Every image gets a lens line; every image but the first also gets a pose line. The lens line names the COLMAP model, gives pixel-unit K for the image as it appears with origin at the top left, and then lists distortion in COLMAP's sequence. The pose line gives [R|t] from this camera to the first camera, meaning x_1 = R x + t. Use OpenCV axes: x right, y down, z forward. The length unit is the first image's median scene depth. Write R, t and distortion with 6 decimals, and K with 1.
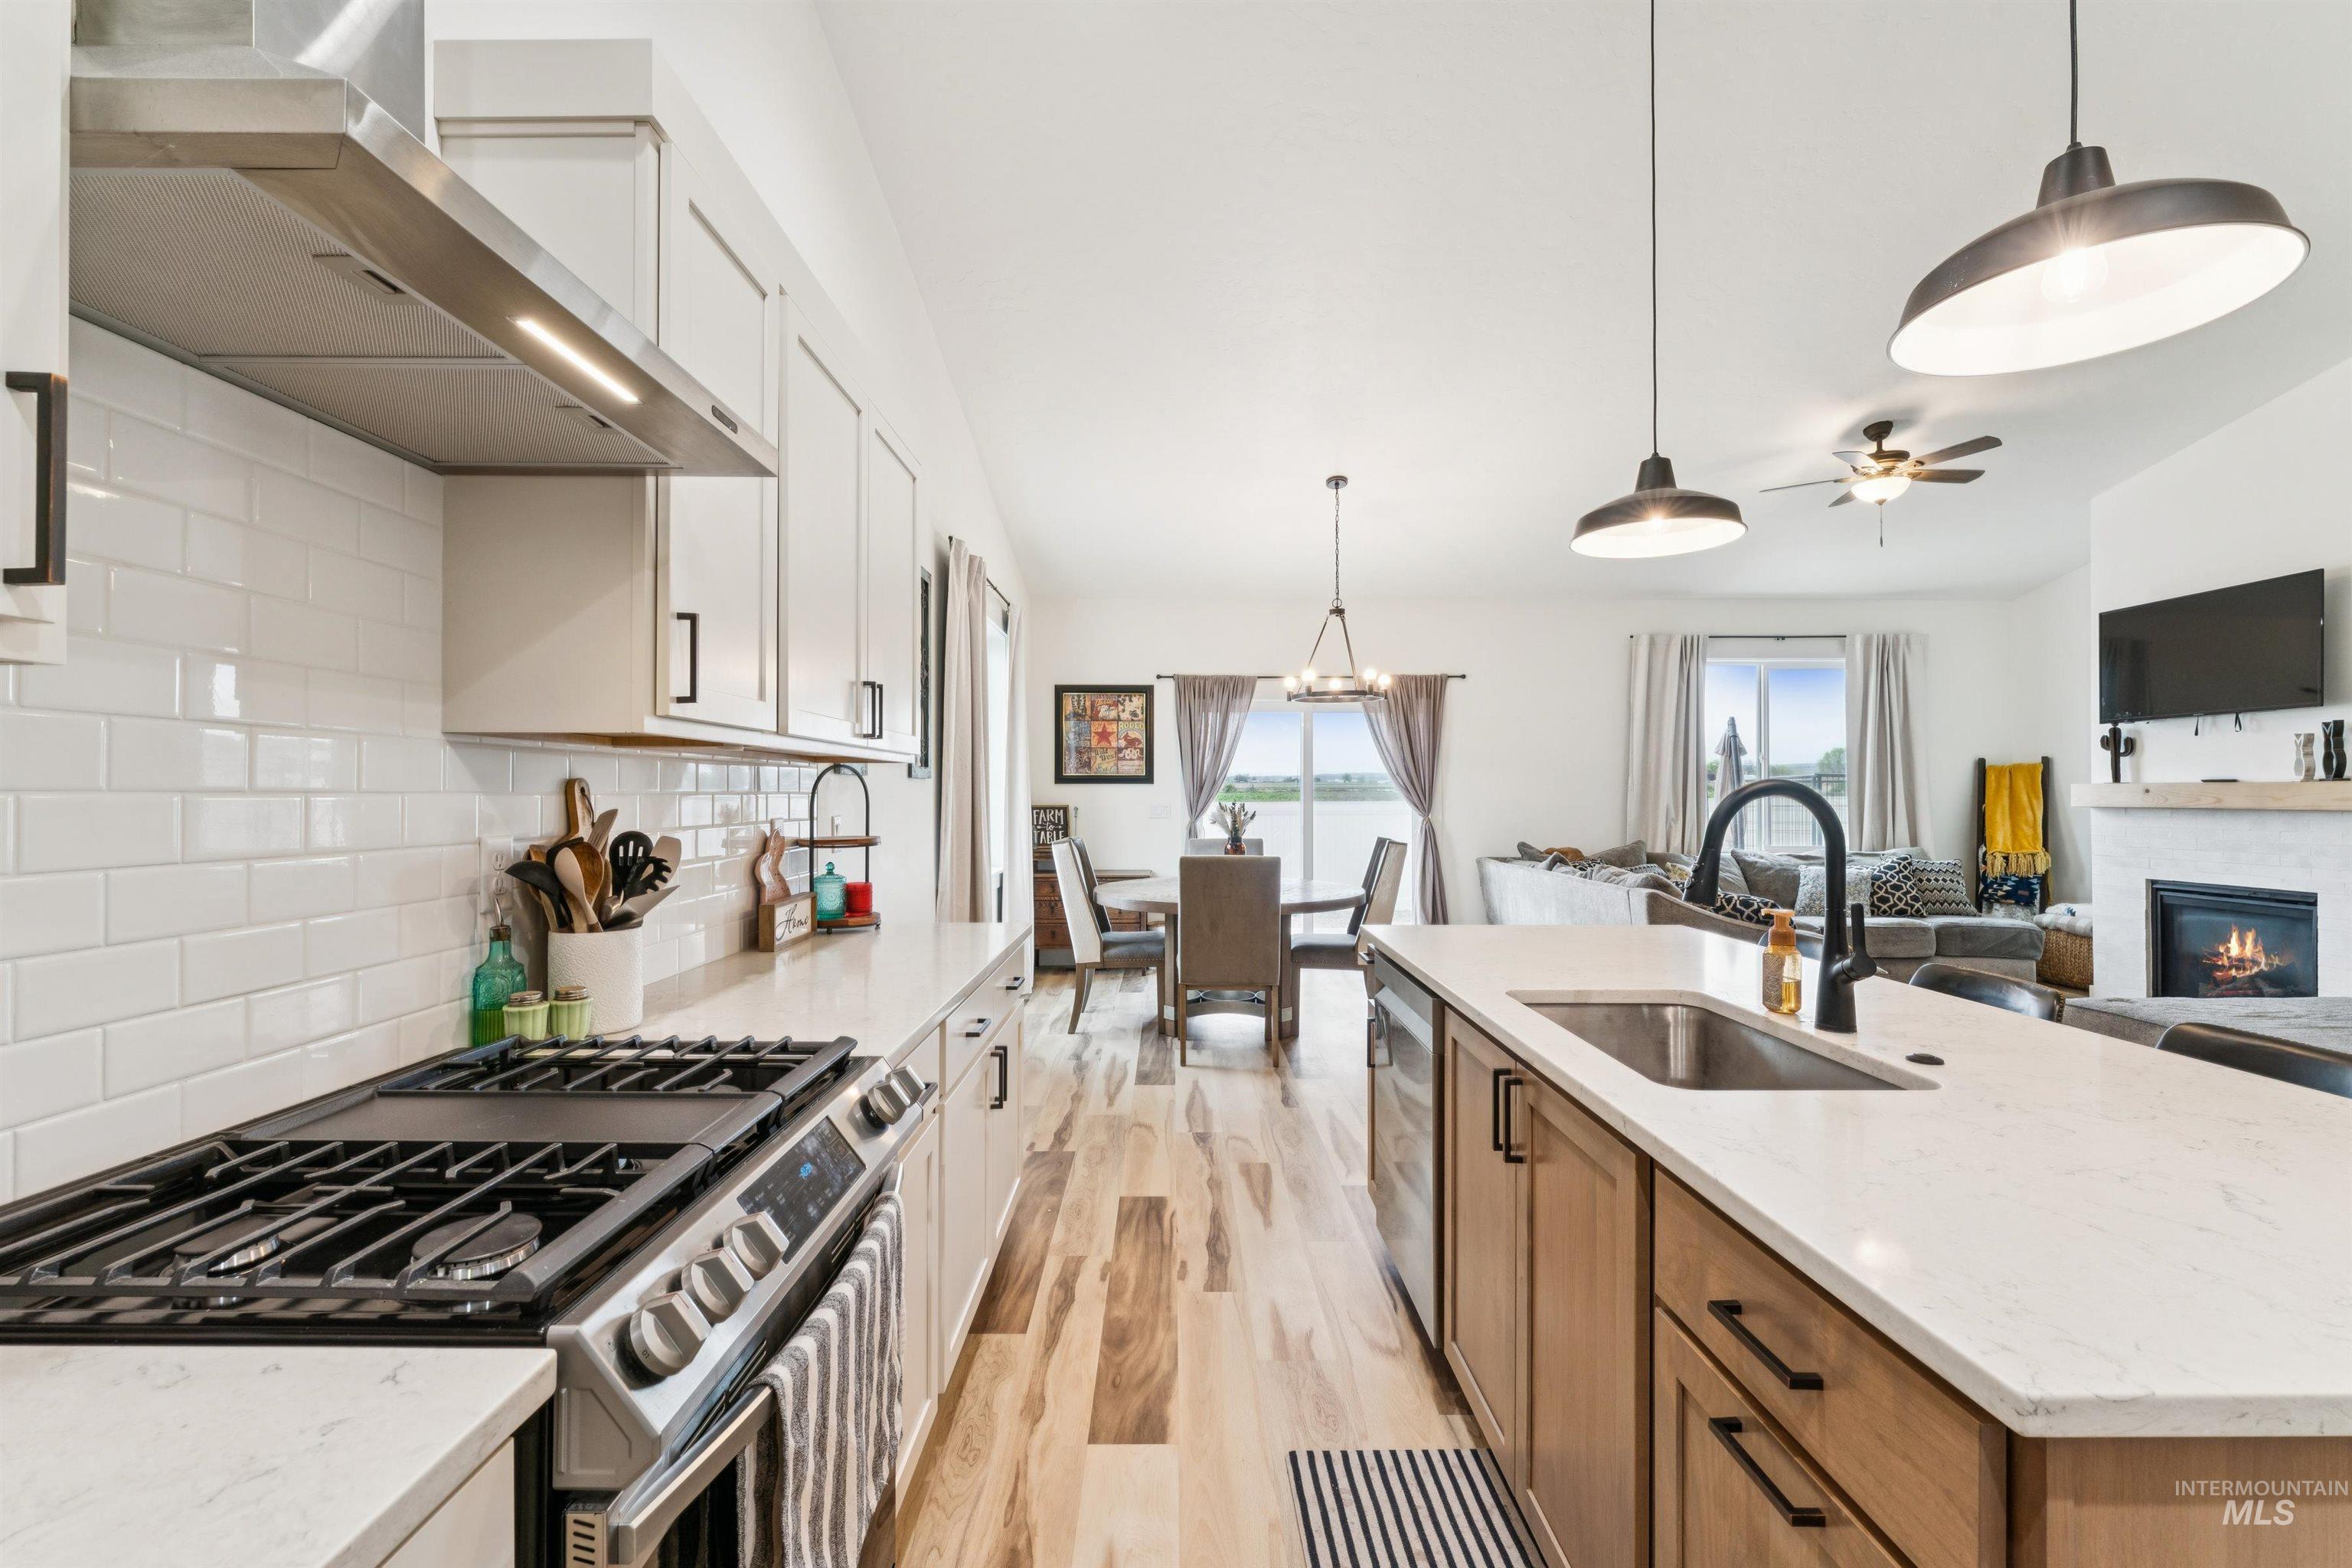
lens RADIAL K [[993.6, 0, 1178.3], [0, 993.6, 786.6], [0, 0, 1]] dist [-0.004962, -0.000083]
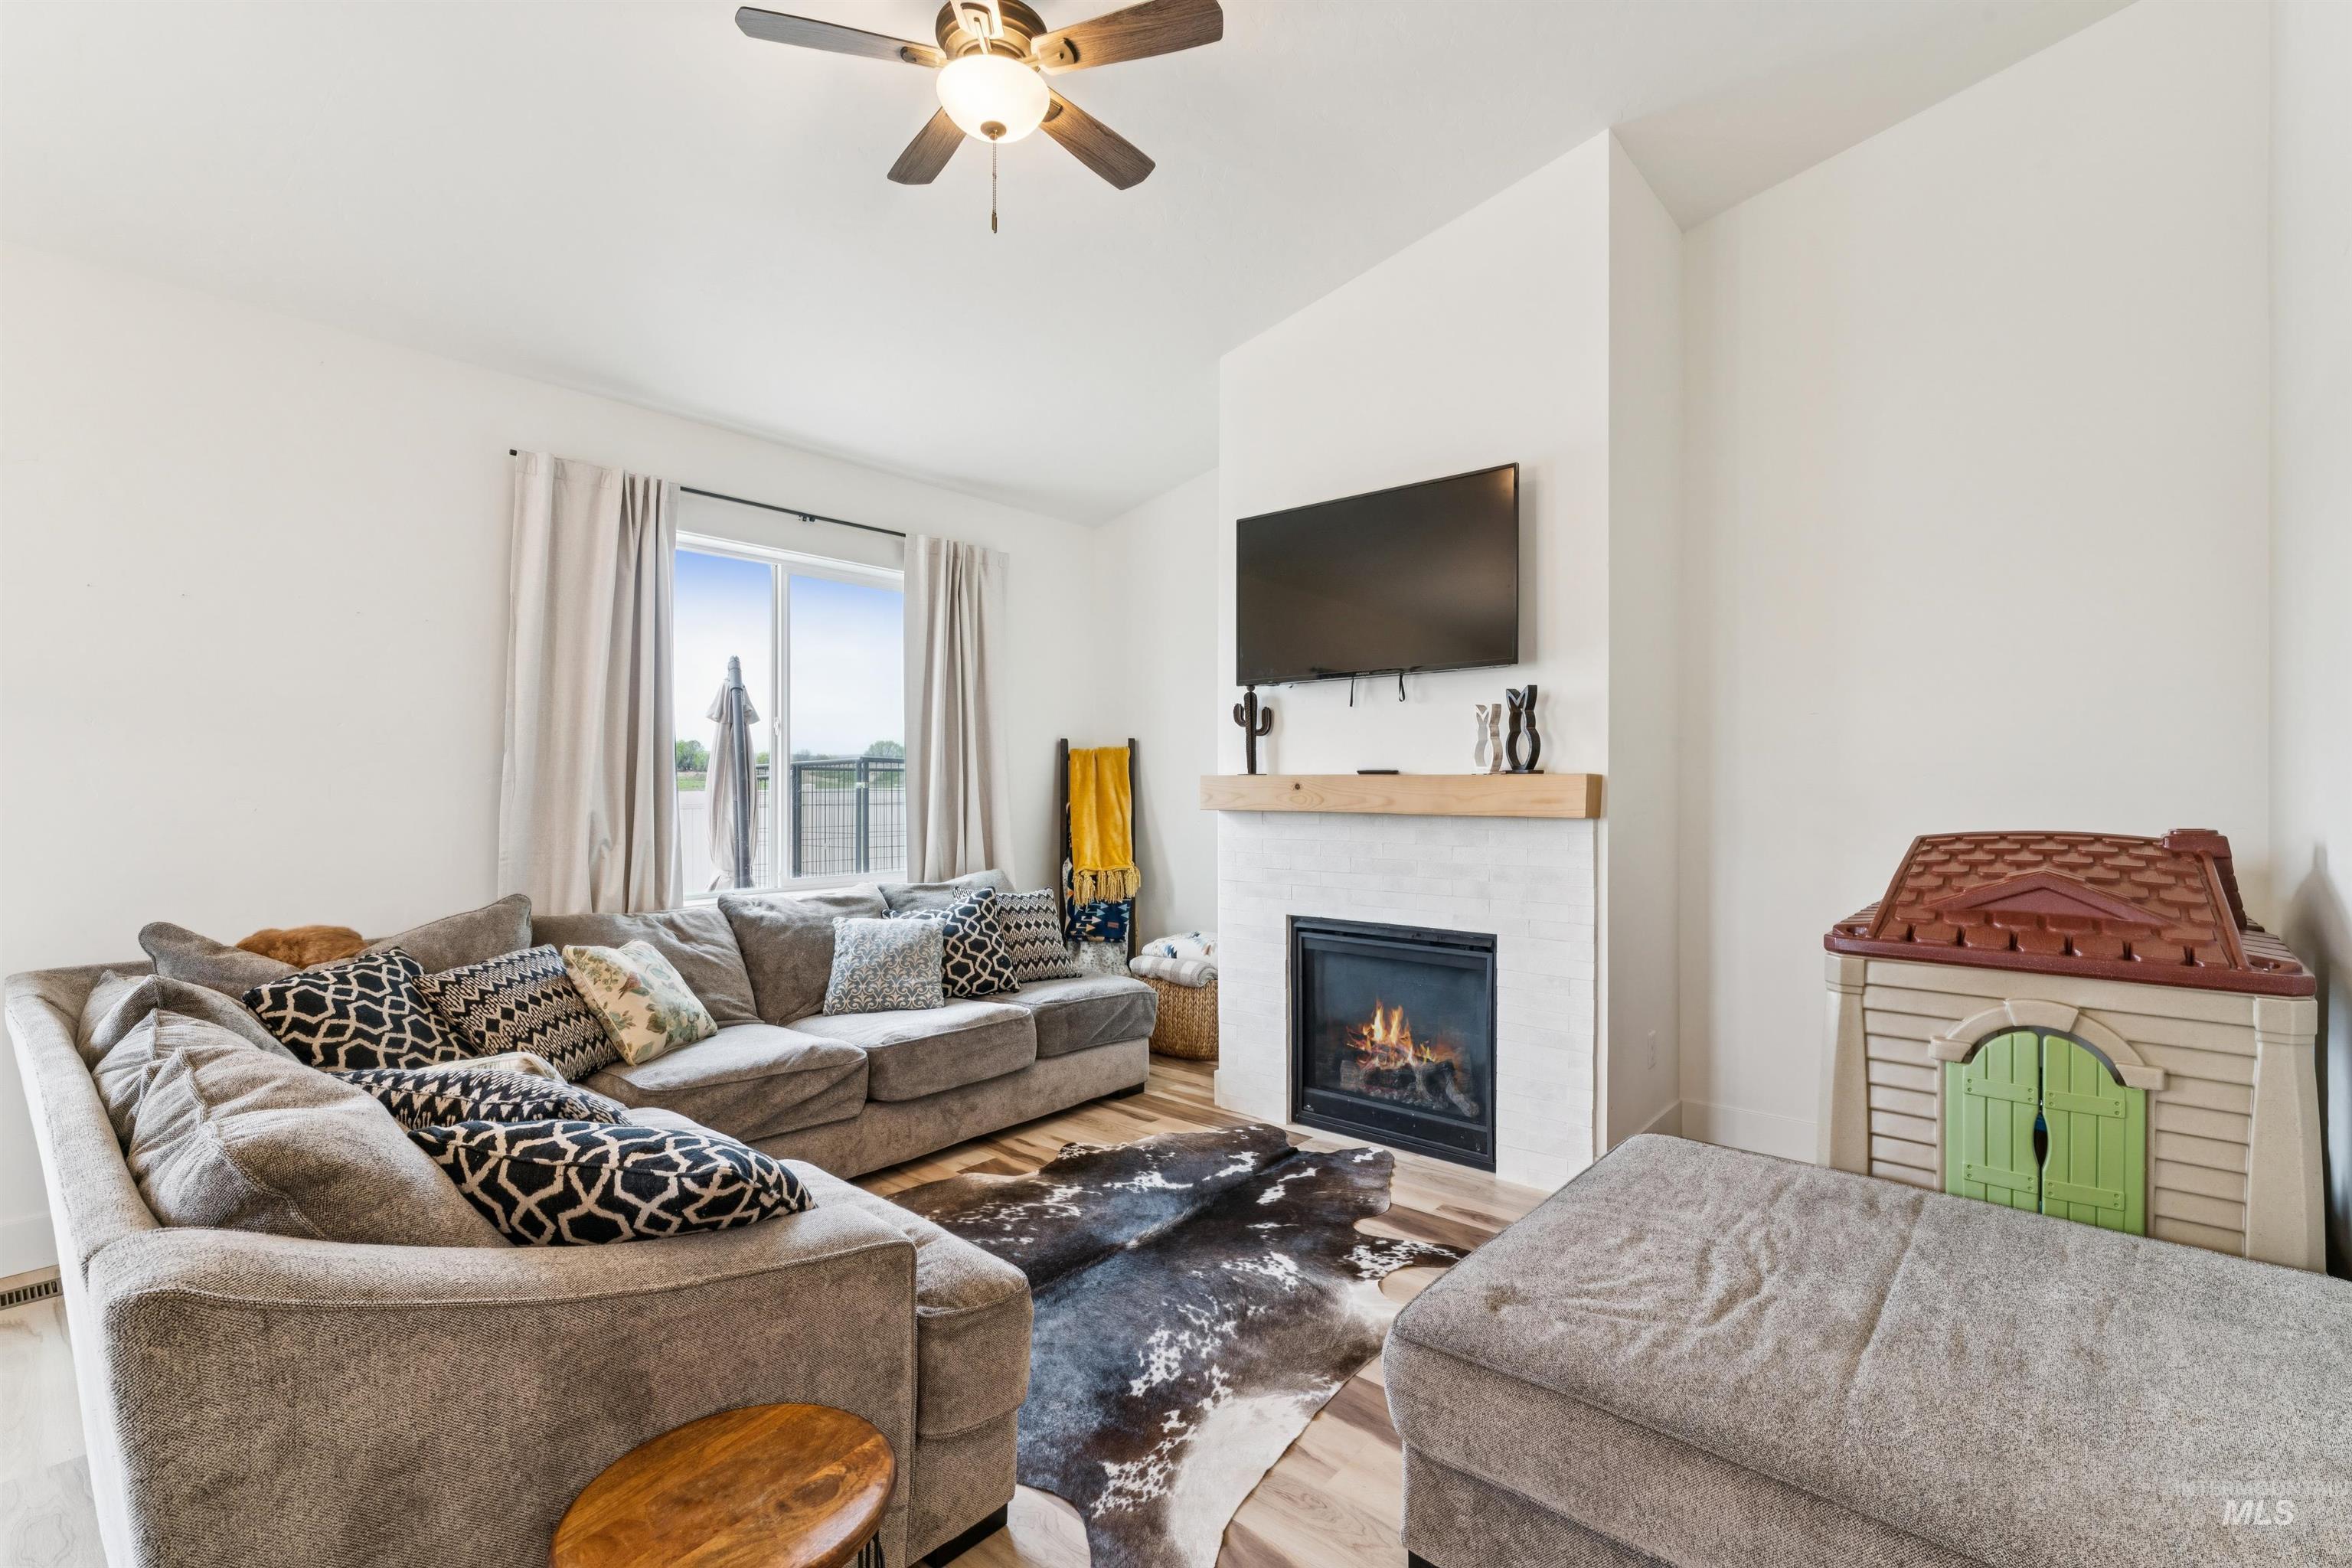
lens RADIAL K [[1044.8, 0, 1178.0], [0, 1044.8, 783.6], [0, 0, 1]] dist [-0.002579, -0.000581]
pose [[0.649233, -0.000015, 0.760589, 0.371183], [-0.006512, 0.999963, 0.005578, -0.000983], [-0.760561, -0.008574, 0.649209, 0.574316]]
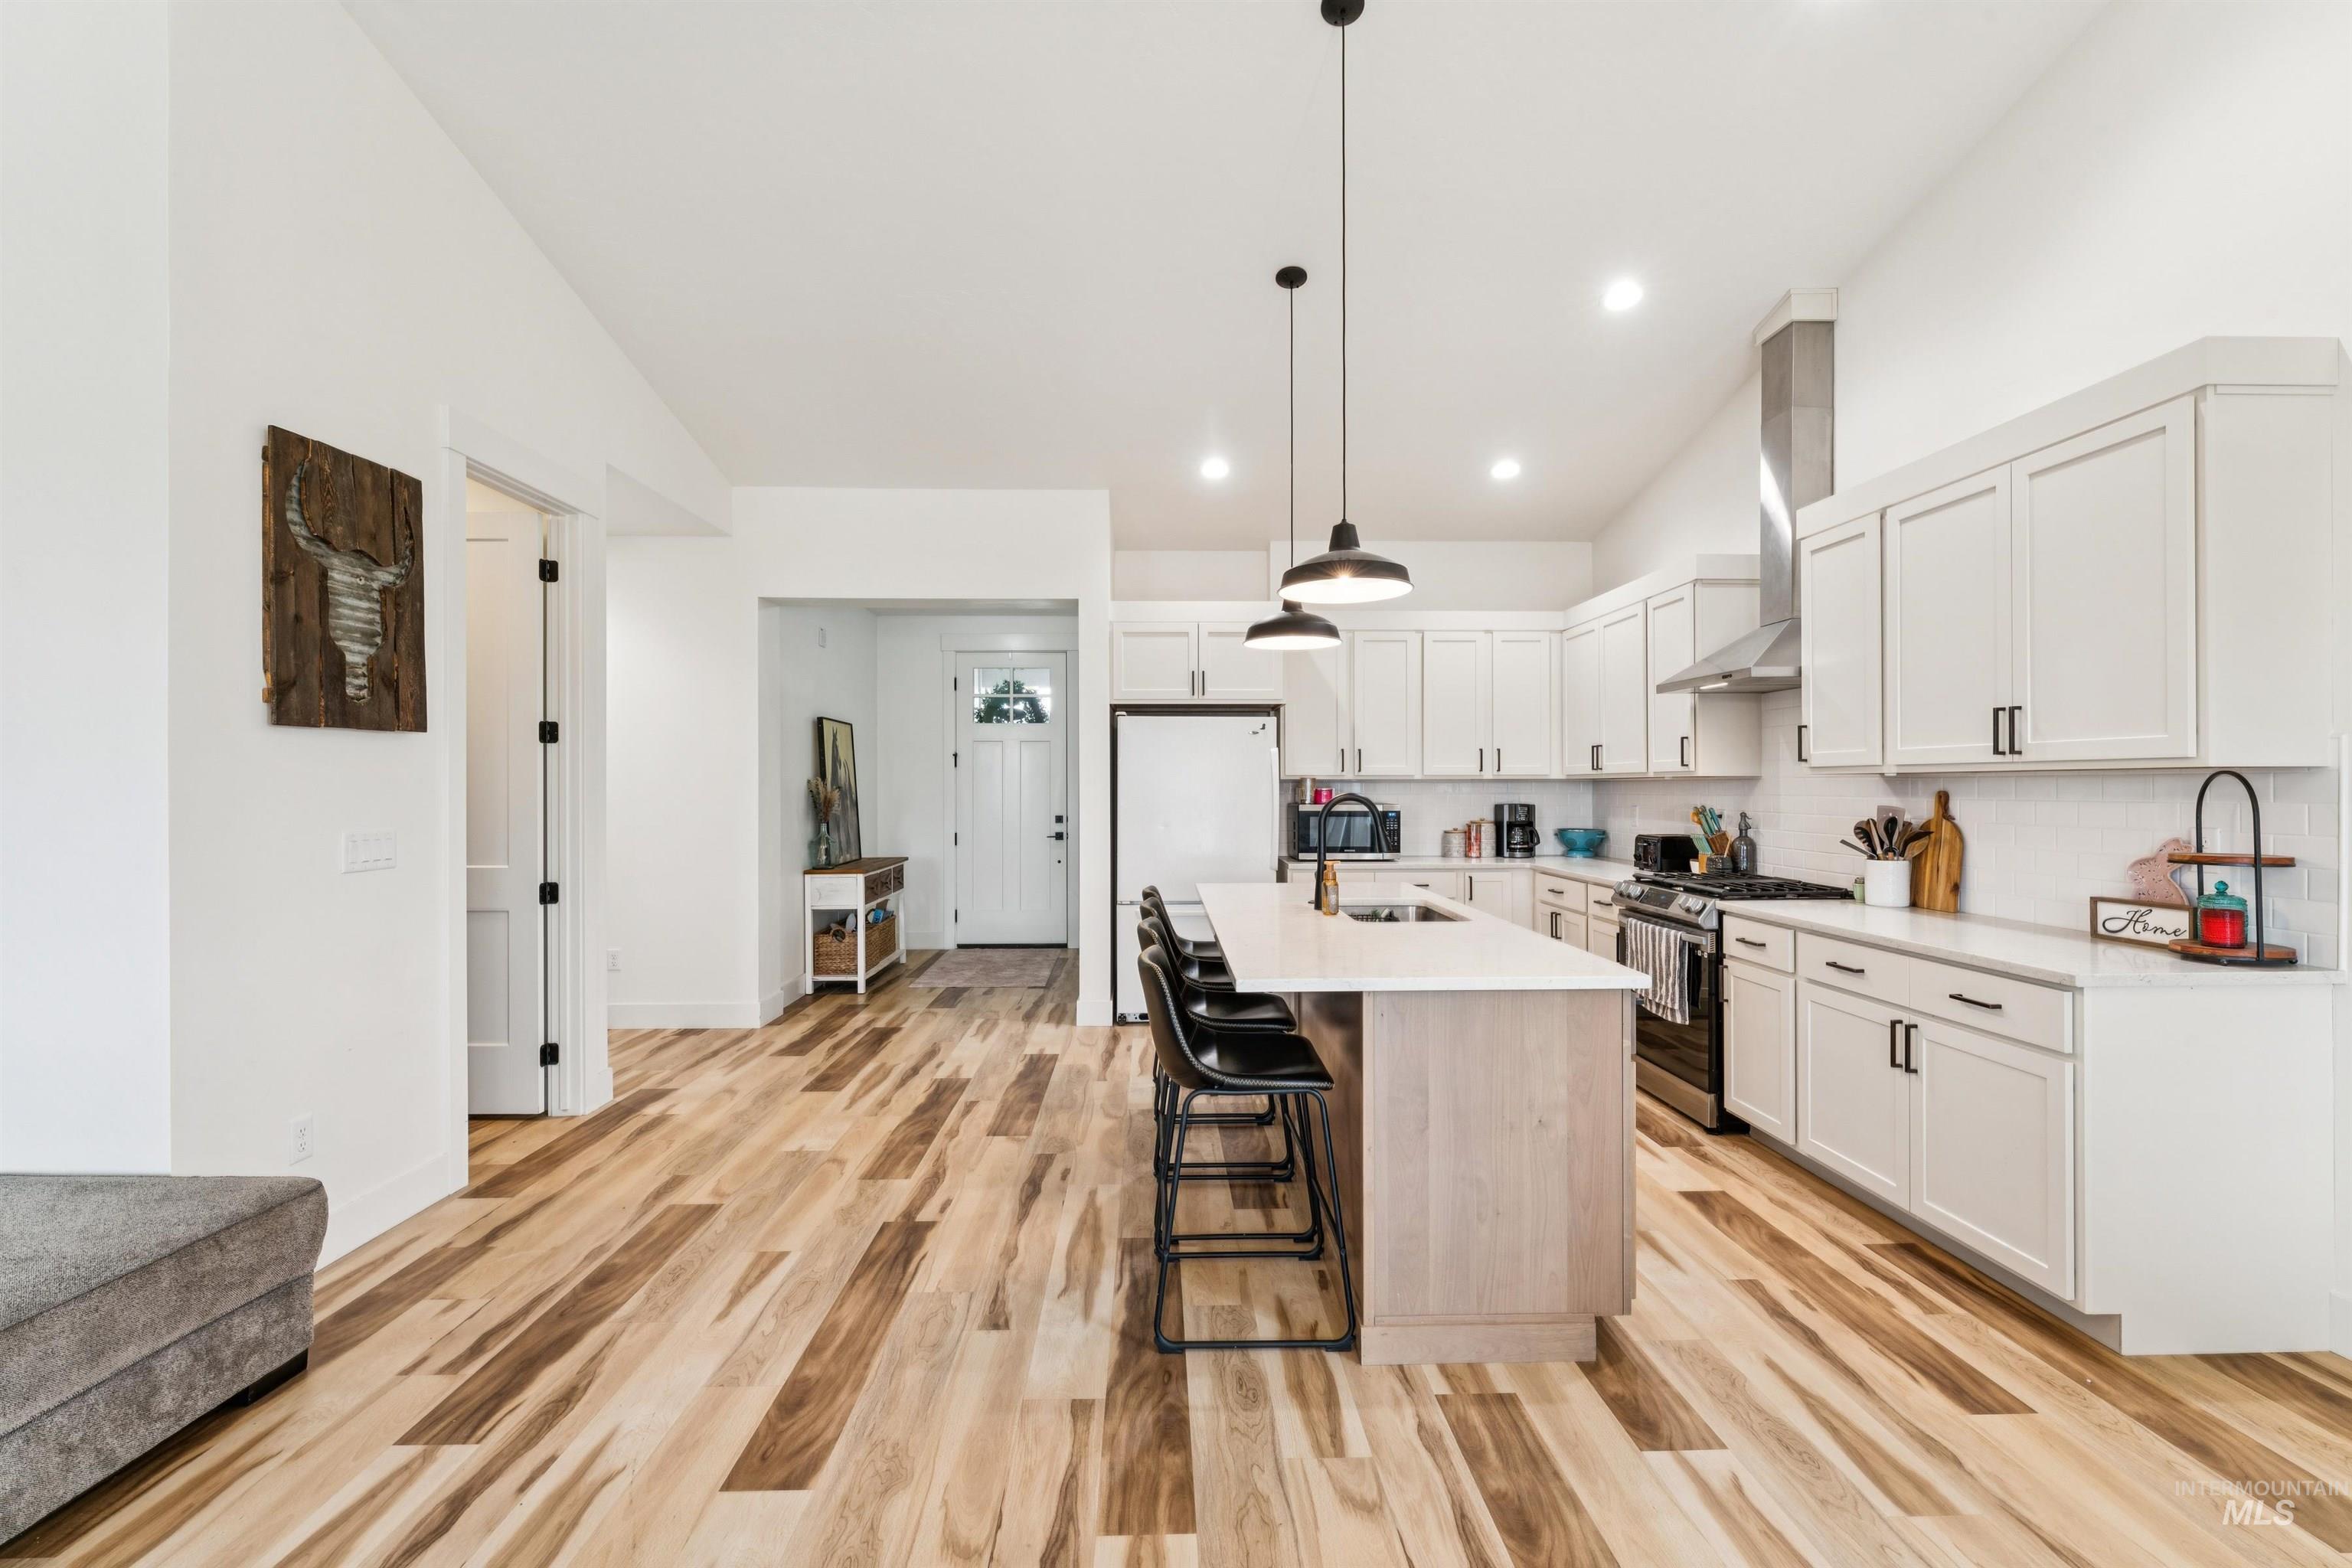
lens RADIAL K [[1030.0, 0, 1176.0], [0, 1030.0, 784.0], [0, 0, 1]] dist [-0.009491, 0.000384]
pose [[-0.999828, 0.002253, -0.018392, 0.294459], [0.002418, 0.999957, -0.008949, -0.002246], [0.018371, -0.008992, -0.999791, 0.930141]]
